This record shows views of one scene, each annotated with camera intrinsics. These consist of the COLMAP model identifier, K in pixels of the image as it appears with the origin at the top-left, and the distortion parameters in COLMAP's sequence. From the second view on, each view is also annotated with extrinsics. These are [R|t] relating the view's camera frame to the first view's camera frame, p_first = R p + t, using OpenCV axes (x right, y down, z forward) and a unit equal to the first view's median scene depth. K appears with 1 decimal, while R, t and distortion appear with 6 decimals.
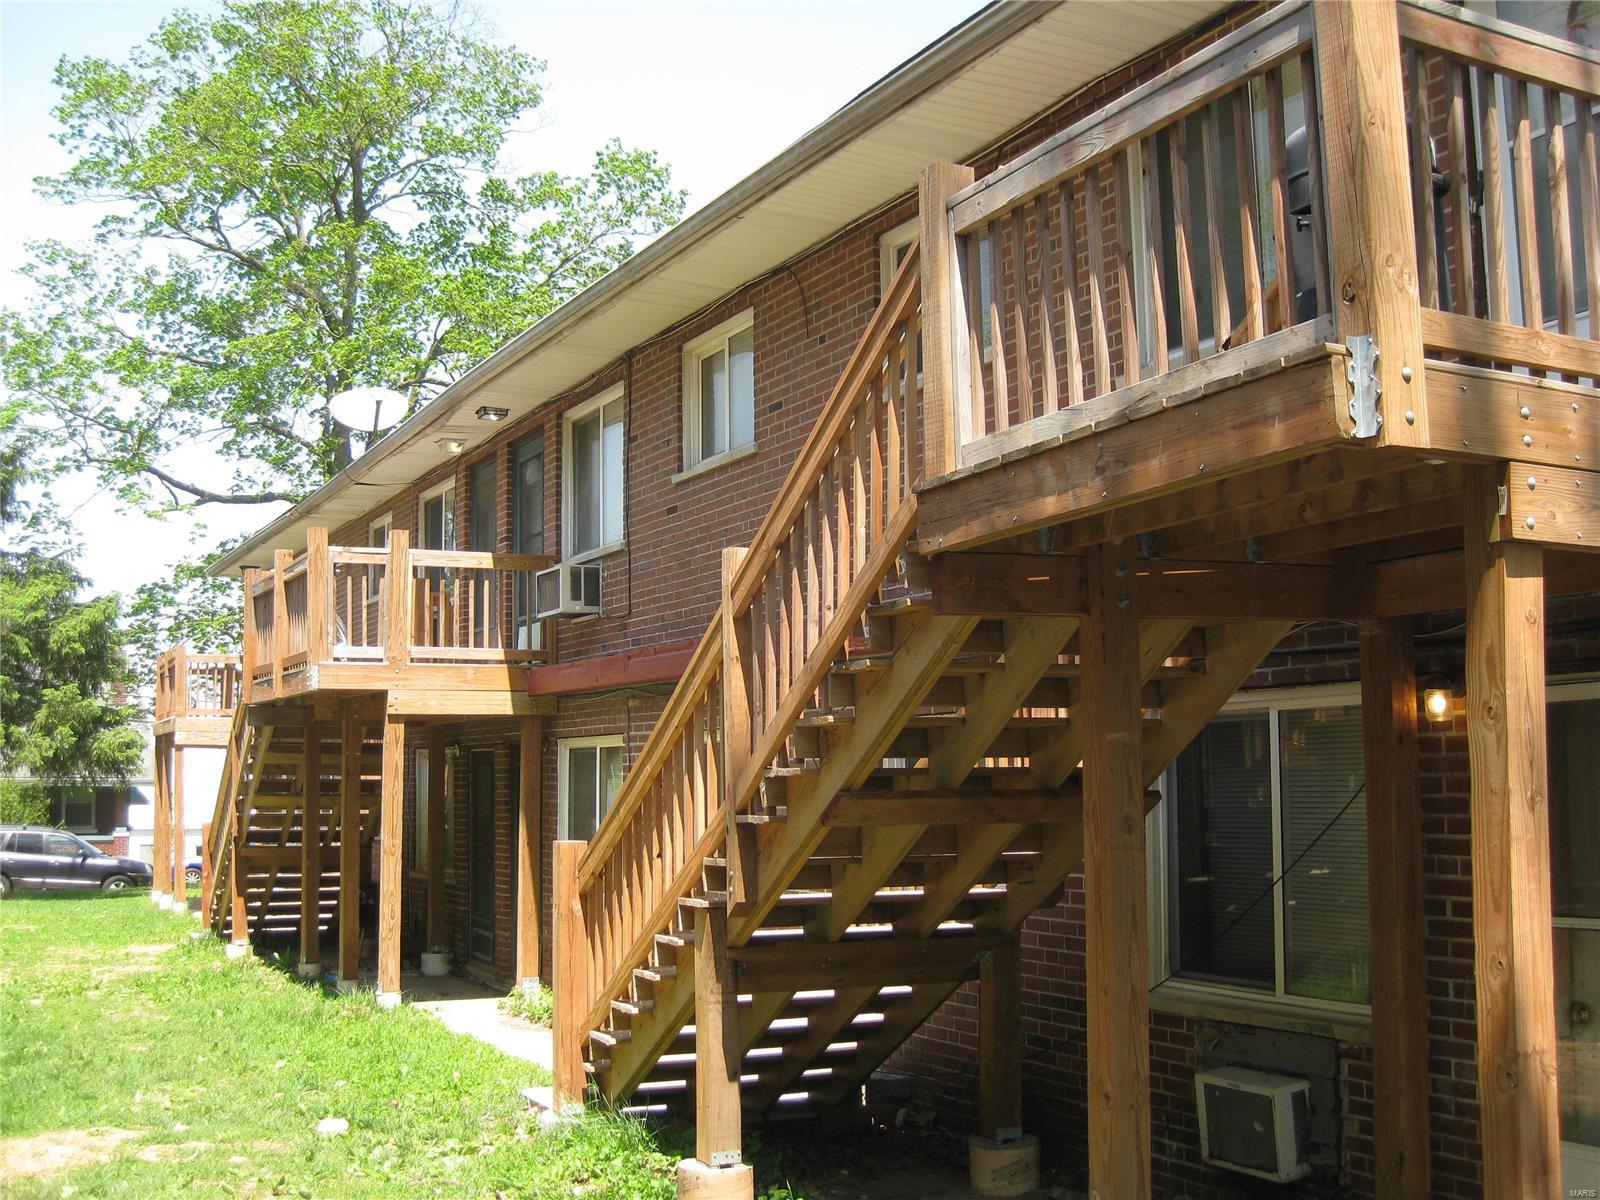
lens RADIAL K [[1709.9, 0, 800.0], [0, 1709.9, 600.0], [0, 0, 1]] dist [-0.104887, -0.468825]
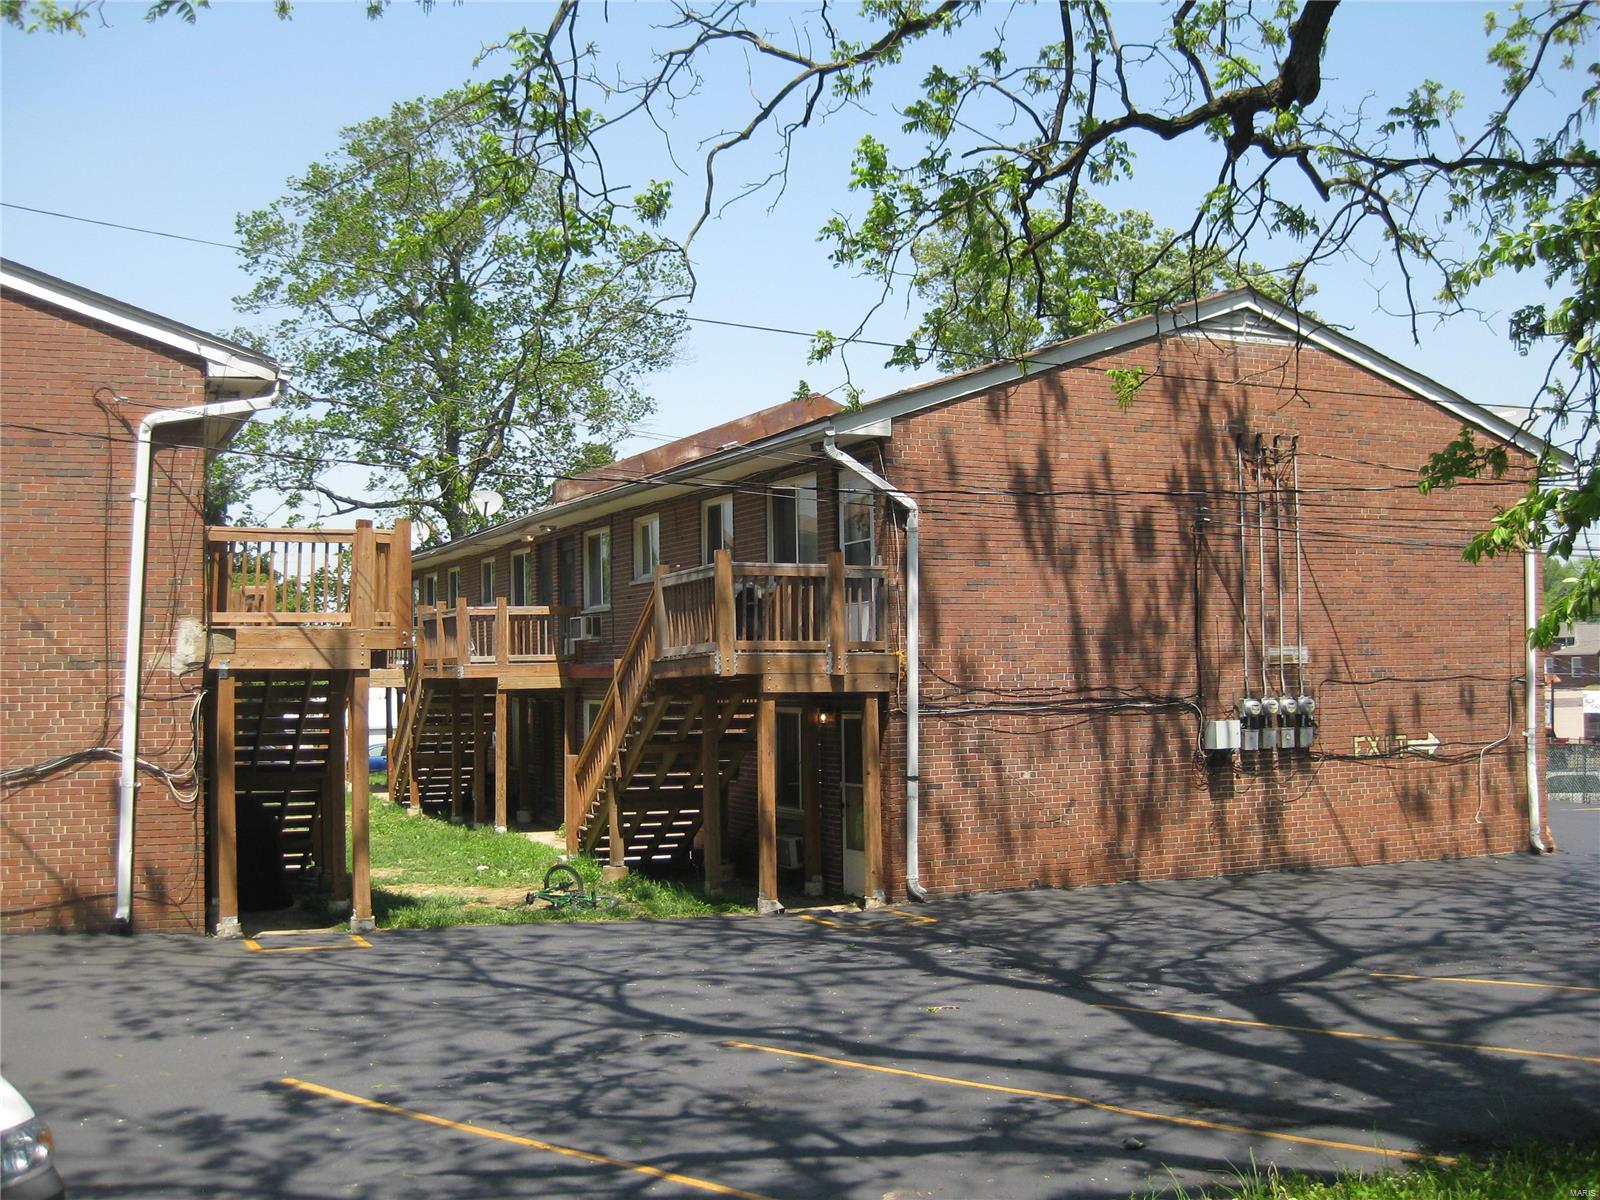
lens RADIAL K [[1739.9, 0, 800.0], [0, 1739.9, 600.0], [0, 0, 1]] dist [-0.168550, 0.134120]
pose [[0.998435, -0.008621, -0.055262, 0.225583], [0.012254, 0.997762, 0.065740, -0.165857], [0.054572, -0.066314, 0.996305, -1.004893]]
